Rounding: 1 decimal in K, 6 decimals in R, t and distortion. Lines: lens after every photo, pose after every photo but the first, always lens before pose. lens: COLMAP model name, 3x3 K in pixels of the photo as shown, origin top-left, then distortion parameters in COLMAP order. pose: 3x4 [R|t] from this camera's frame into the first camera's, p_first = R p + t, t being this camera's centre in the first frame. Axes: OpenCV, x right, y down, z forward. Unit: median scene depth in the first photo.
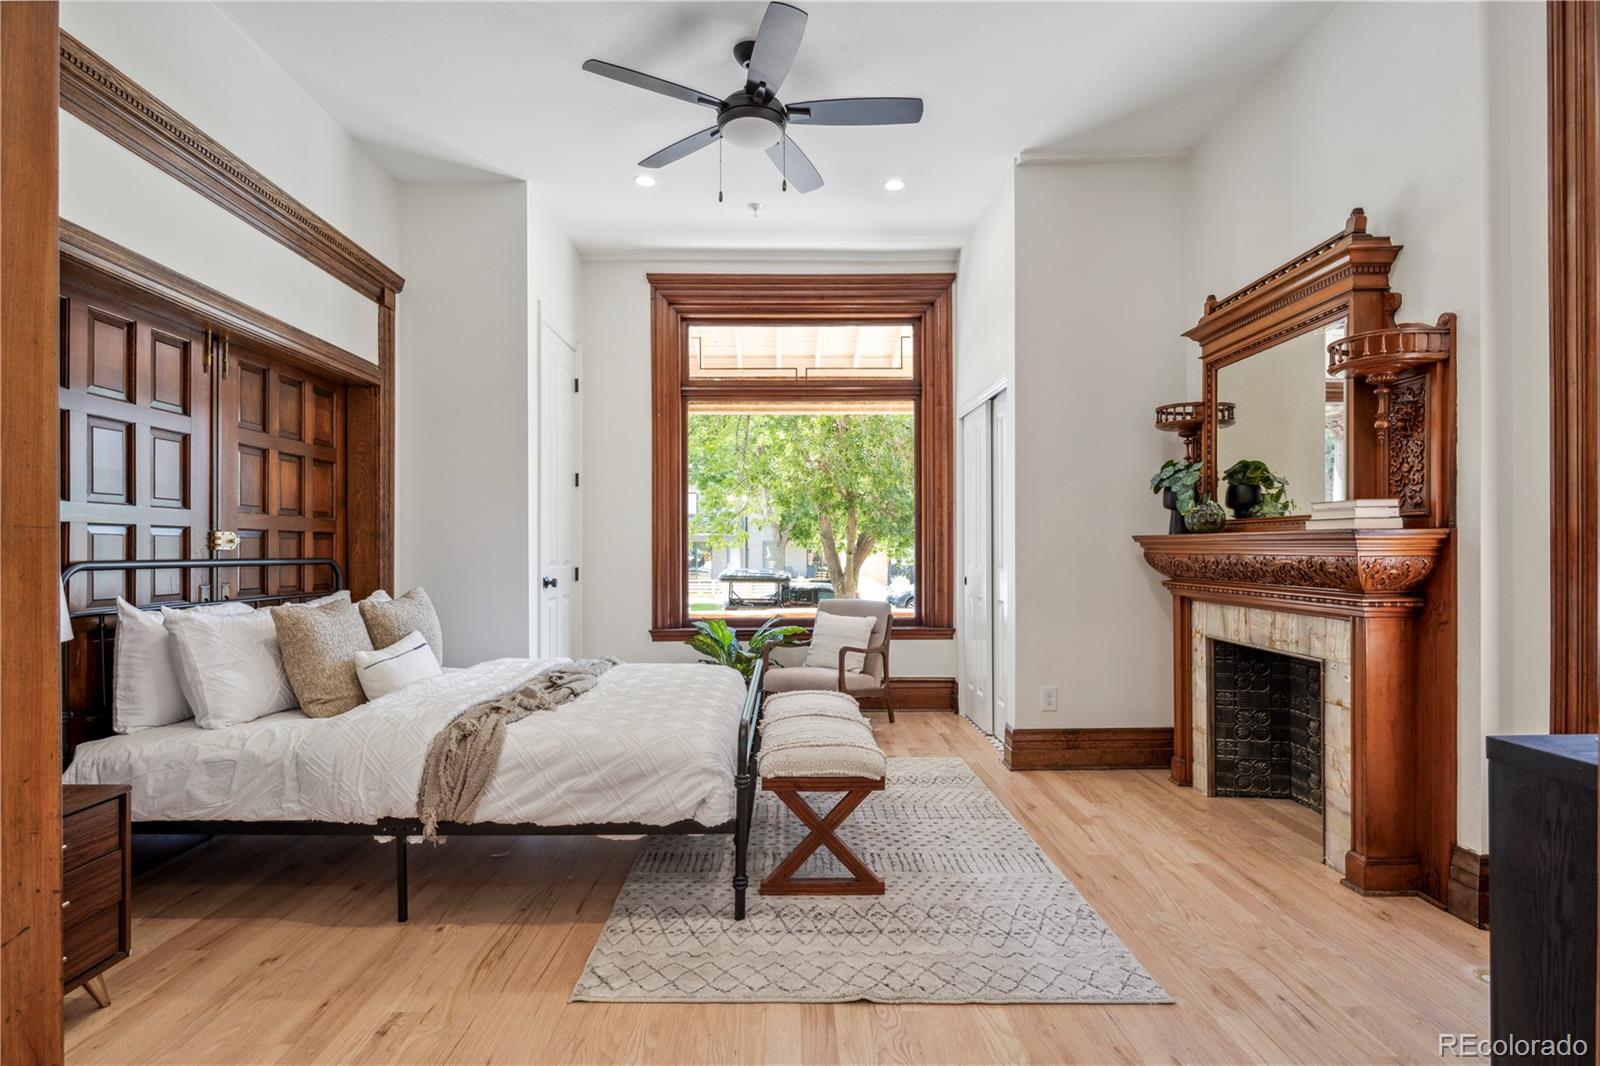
lens RADIAL K [[752.3, 0, 797.5], [0, 752.3, 548.4], [0, 0, 1]] dist [-0.000837, -0.000104]
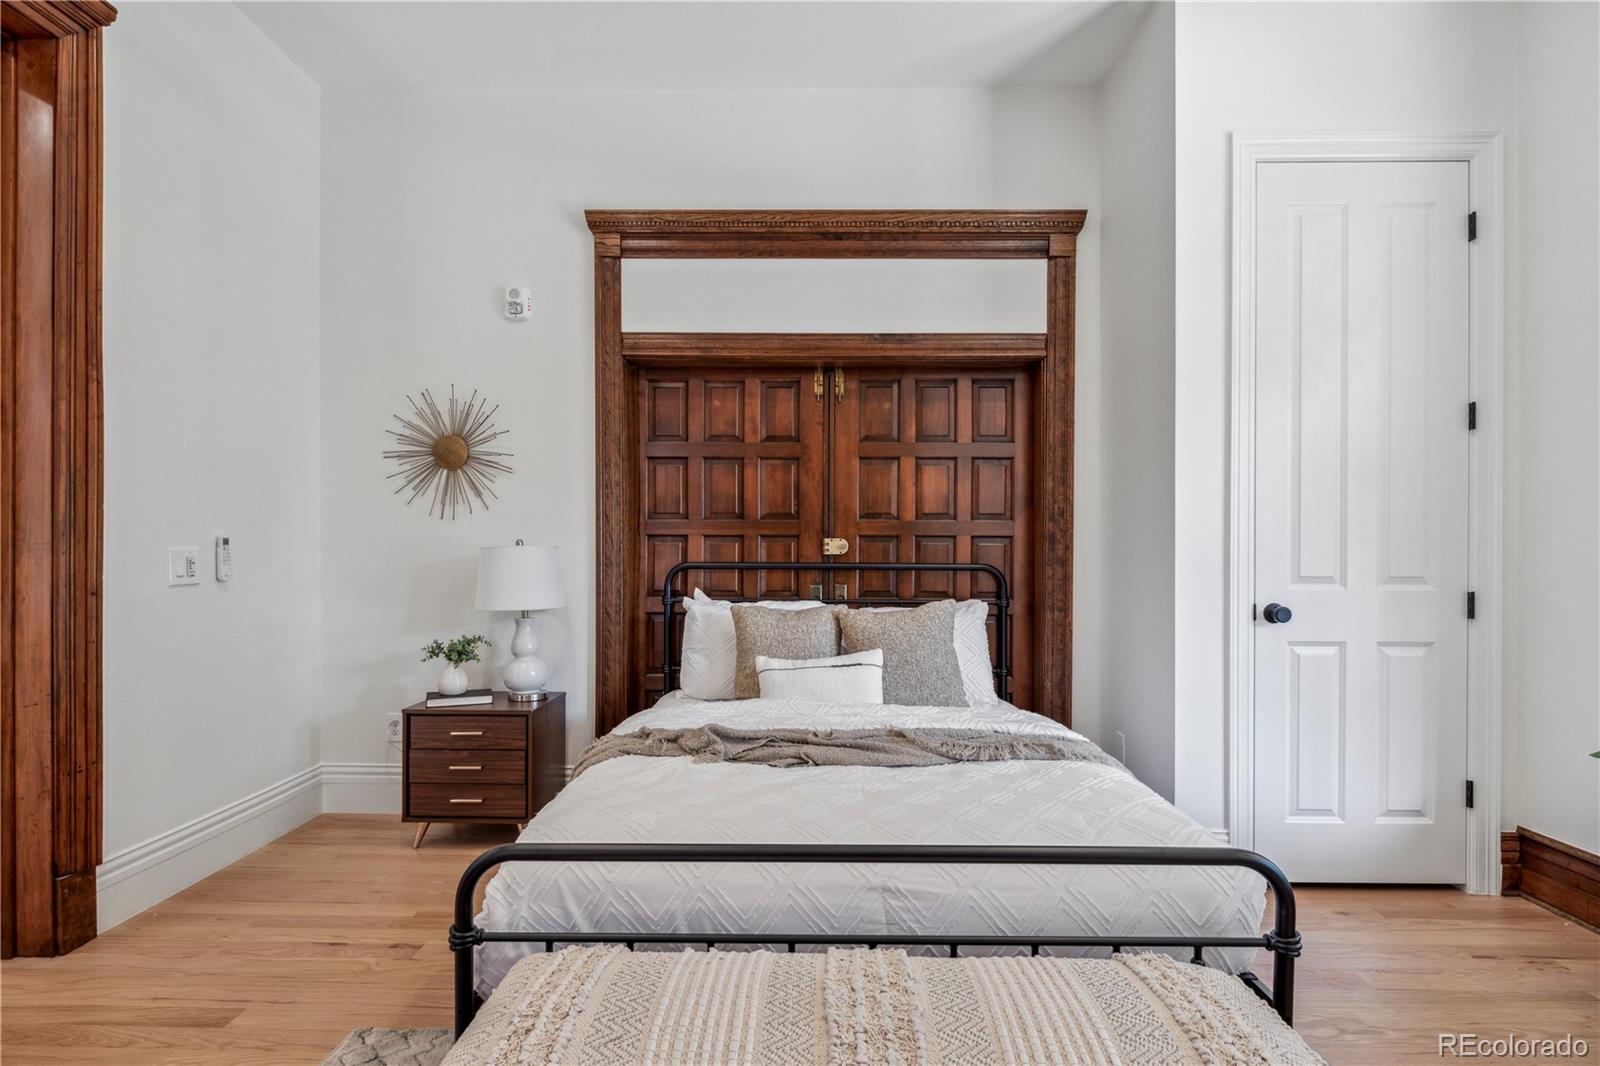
lens RADIAL K [[752.3, 0, 797.5], [0, 752.3, 548.4], [0, 0, 1]] dist [-0.000837, -0.000104]
pose [[-0.027410, -0.000473, -0.999624, 0.322194], [-0.000688, 1.000000, -0.000455, -0.006019], [0.999624, 0.000676, -0.027410, 0.867626]]
